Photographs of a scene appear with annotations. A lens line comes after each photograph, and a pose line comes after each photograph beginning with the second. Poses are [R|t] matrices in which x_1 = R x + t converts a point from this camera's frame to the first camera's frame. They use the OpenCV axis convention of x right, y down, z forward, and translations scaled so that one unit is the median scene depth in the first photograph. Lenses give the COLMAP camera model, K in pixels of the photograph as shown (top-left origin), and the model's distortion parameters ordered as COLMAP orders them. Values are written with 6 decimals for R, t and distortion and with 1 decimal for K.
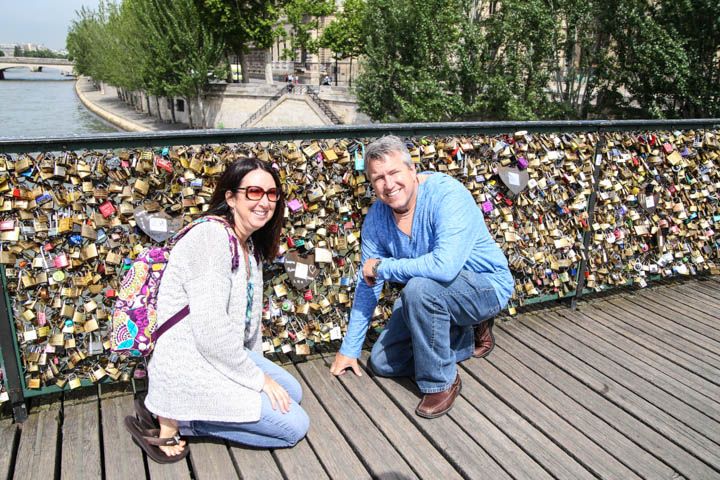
lens RADIAL K [[583.7, 0, 360.0], [0, 583.7, 240.0], [0, 0, 1]] dist [-0.137430, 0.160321]
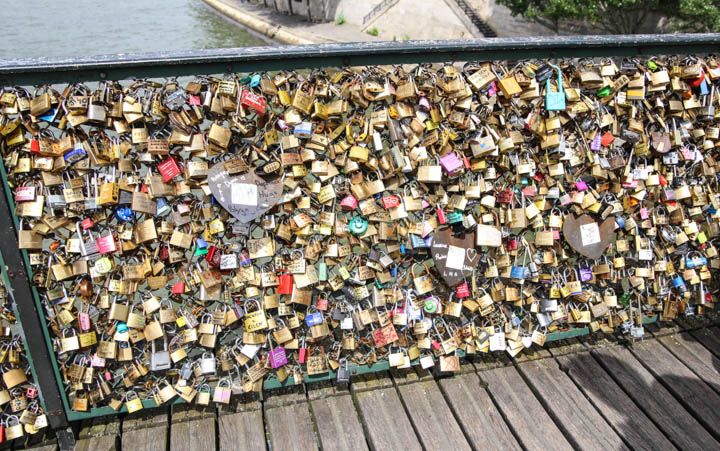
lens RADIAL K [[641.6, 0, 389.6], [0, 641.6, 224.1], [0, 0, 1]] dist [-0.137435, 0.165434]
pose [[0.987119, 0.048813, -0.152361, -0.073648], [-0.030339, 0.992152, 0.121299, -0.083428], [0.157086, -0.115114, 0.980853, 0.303027]]
